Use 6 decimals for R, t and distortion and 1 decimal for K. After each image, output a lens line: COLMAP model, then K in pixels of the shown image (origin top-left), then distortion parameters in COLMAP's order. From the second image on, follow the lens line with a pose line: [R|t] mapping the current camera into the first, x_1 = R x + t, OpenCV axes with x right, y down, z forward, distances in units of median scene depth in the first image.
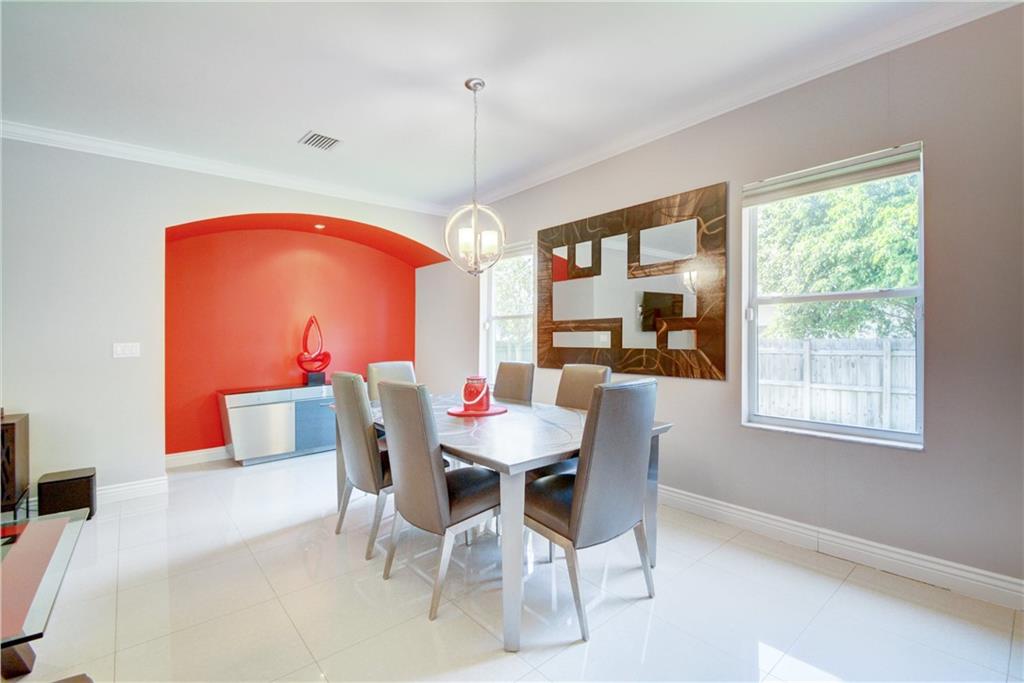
lens RADIAL K [[448.8, 0, 512.4], [0, 448.8, 338.1], [0, 0, 1]] dist [-0.002205, -0.002134]
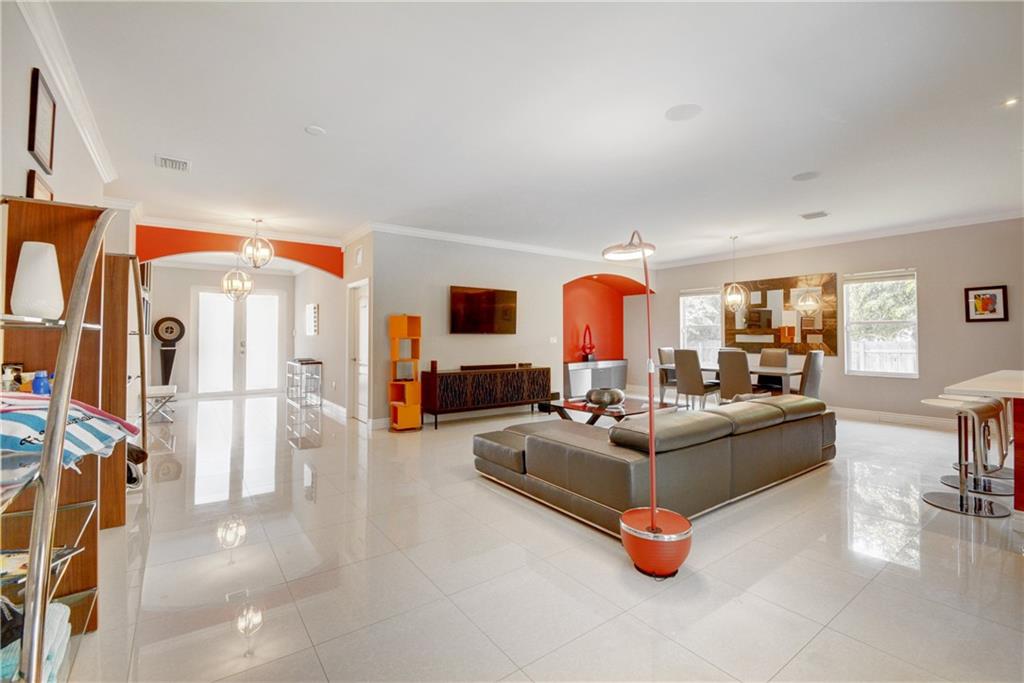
lens RADIAL K [[448.8, 0, 516.3], [0, 448.8, 324.6], [0, 0, 1]] dist [-0.002205, -0.002134]
pose [[0.998283, 0.011188, -0.057501, -0.763373], [-0.013013, 0.999420, -0.031477, 0.016539], [0.057116, 0.032171, 0.997849, -1.039119]]
